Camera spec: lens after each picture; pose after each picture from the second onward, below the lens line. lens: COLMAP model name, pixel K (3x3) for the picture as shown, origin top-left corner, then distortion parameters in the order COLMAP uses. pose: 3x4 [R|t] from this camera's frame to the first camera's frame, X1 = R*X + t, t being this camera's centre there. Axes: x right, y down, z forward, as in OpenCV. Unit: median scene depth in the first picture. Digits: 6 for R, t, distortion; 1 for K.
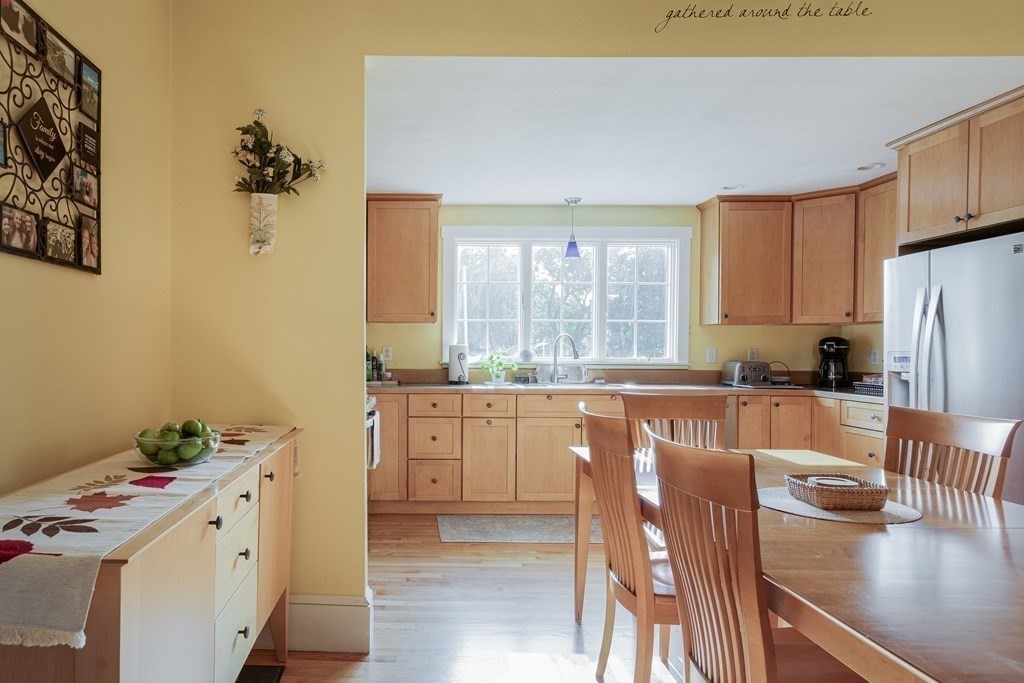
lens RADIAL K [[618.3, 0, 407.6], [0, 618.3, 357.2], [0, 0, 1]] dist [0.001616, -0.002573]
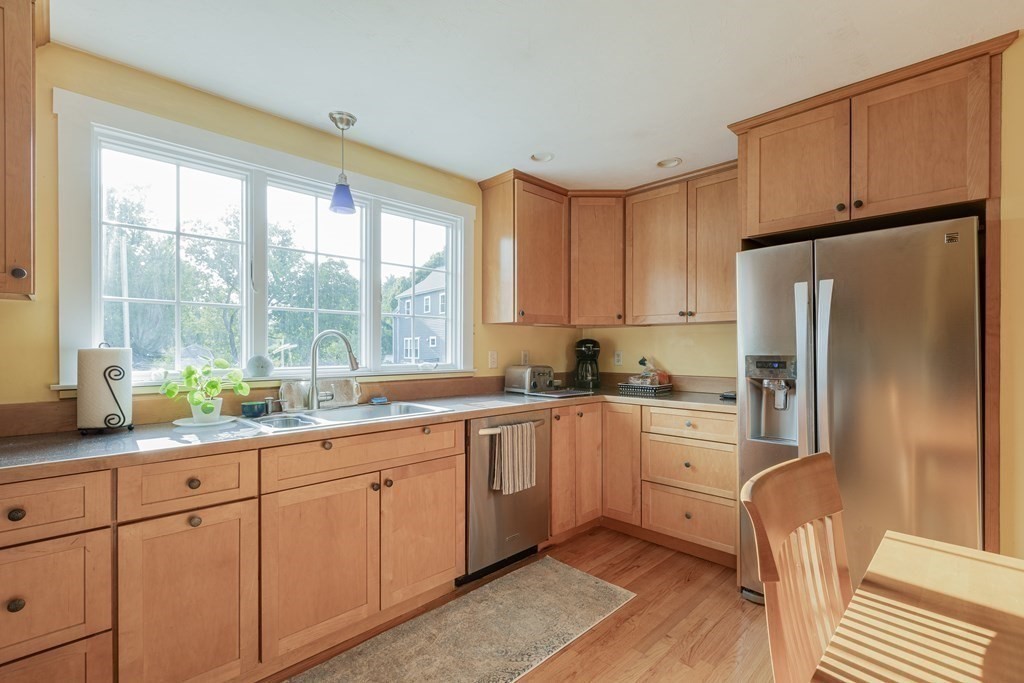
lens RADIAL K [[461.4, 0, 512.8], [0, 461.4, 349.9], [0, 0, 1]] dist [-0.000886, -0.000064]
pose [[0.704604, -0.006223, 0.709573, 0.055671], [0.013448, 0.999899, -0.004584, -0.013817], [-0.709473, 0.012772, 0.704617, 0.571711]]
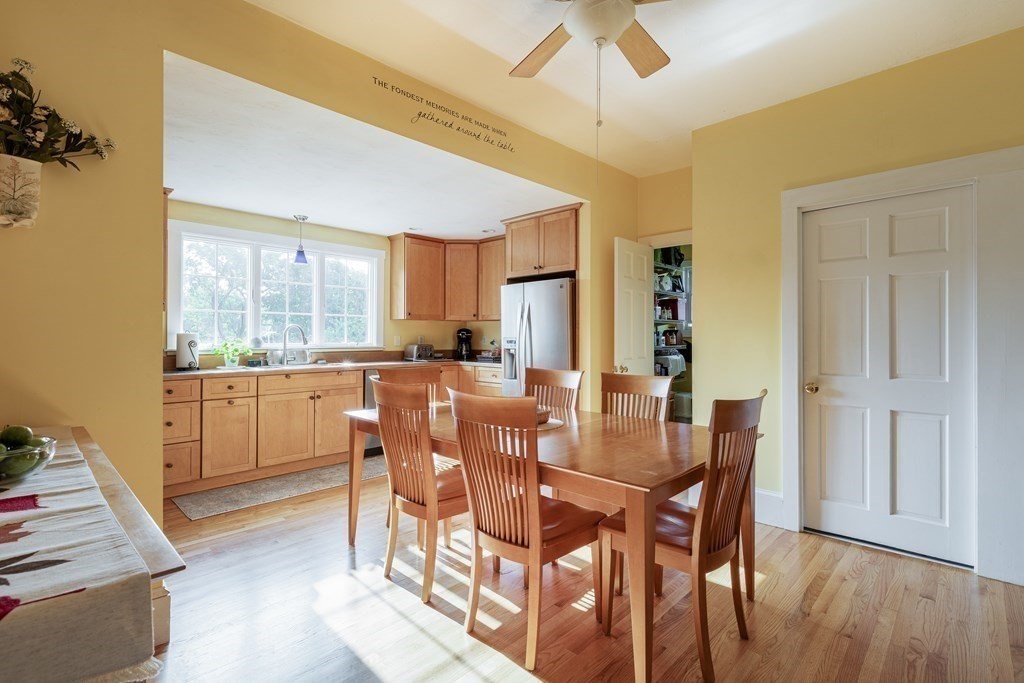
lens RADIAL K [[470.2, 0, 529.3], [0, 470.2, 331.2], [0, 0, 1]] dist [0.002441, 0.000025]
pose [[0.677598, 0.004322, 0.735420, -0.122920], [0.012422, 0.999773, -0.017321, -0.002221], [-0.735328, 0.020872, 0.677390, 0.022960]]
